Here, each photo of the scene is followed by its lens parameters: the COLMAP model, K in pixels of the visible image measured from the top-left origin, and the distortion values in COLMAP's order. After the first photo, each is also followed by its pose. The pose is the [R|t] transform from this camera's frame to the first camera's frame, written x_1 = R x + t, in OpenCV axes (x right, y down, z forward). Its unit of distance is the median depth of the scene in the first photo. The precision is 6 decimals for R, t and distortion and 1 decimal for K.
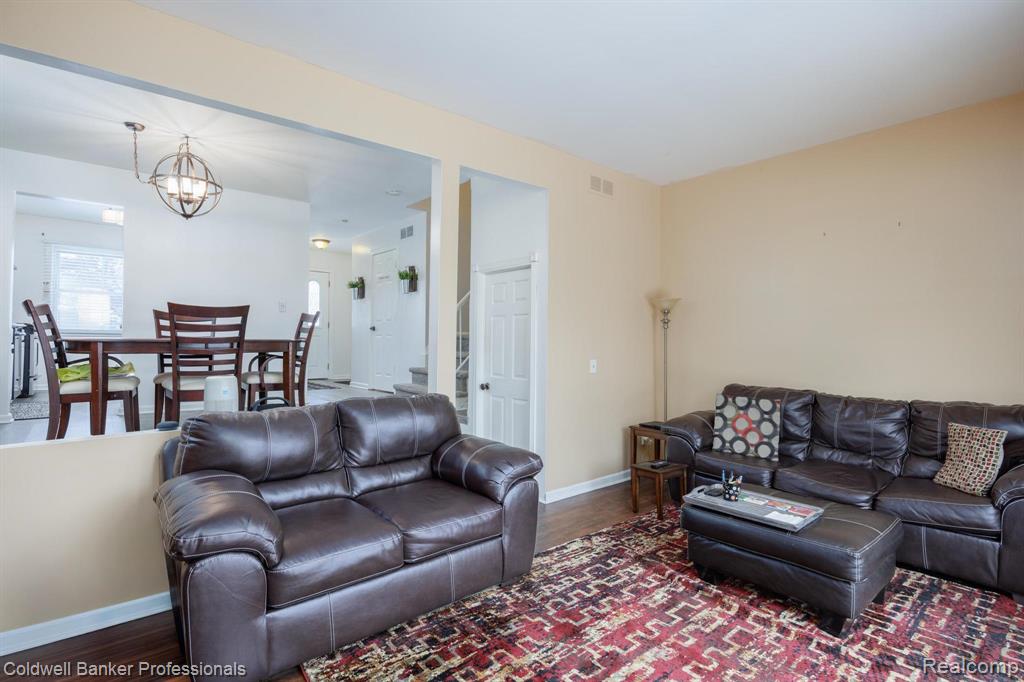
lens RADIAL K [[502.6, 0, 505.9], [0, 502.6, 339.8], [0, 0, 1]] dist [-0.006795, 0.000380]
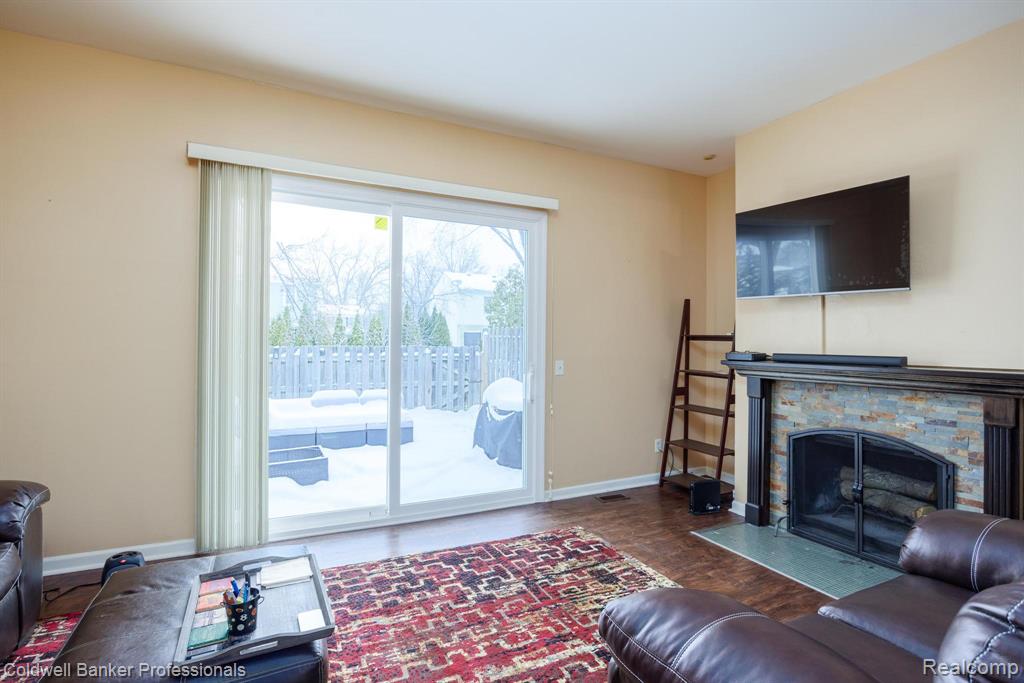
lens RADIAL K [[502.6, 0, 517.7], [0, 502.6, 339.7], [0, 0, 1]] dist [-0.006795, 0.000380]
pose [[-0.971400, -0.017839, 0.236777, 0.046930], [-0.018906, 0.999819, -0.002237, 0.007308], [-0.236694, -0.006650, -0.971562, 1.707224]]
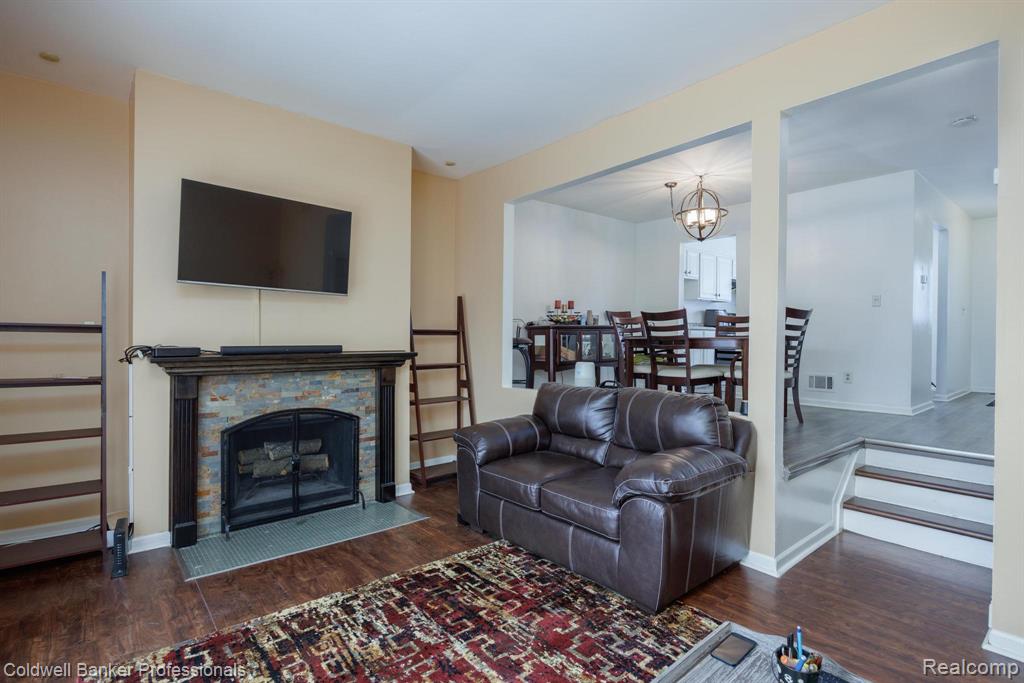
lens RADIAL K [[502.6, 0, 511.4], [0, 502.6, 341.8], [0, 0, 1]] dist [-0.006795, 0.000380]
pose [[-0.001475, -0.002714, -0.999995, 1.025887], [-0.000990, 0.999996, -0.002713, 0.020928], [0.999998, 0.000986, -0.001477, 0.886111]]
